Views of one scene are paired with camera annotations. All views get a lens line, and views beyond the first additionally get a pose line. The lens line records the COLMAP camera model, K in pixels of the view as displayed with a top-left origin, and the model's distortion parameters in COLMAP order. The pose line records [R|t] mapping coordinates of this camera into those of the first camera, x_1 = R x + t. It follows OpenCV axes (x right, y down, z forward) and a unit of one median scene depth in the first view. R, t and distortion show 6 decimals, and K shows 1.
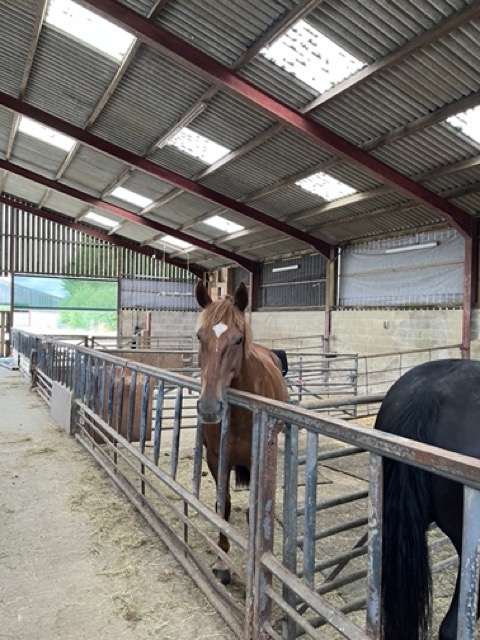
lens RADIAL K [[476.0, 0, 240.0], [0, 476.0, 320.0], [0, 0, 1]] dist [0.000444, 0.000168]
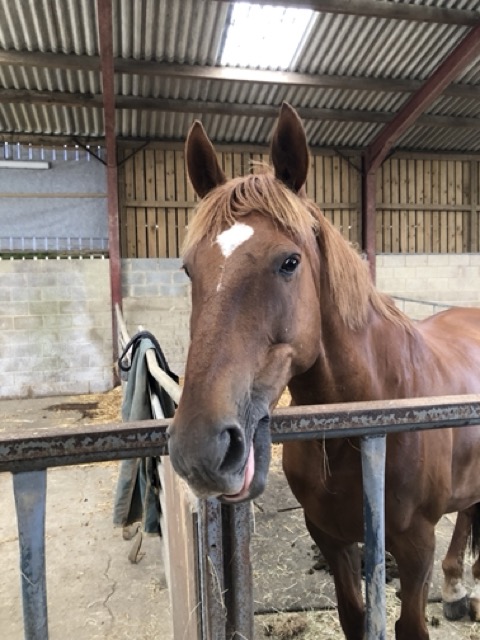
lens RADIAL K [[528.0, 0, 240.0], [0, 528.0, 320.0], [0, 0, 1]] dist [-0.002976, -0.001278]
pose [[0.284957, -0.056325, 0.956884, -0.265759], [0.028694, 0.998326, 0.050220, 0.037187], [-0.958111, 0.013146, 0.286097, 0.519627]]
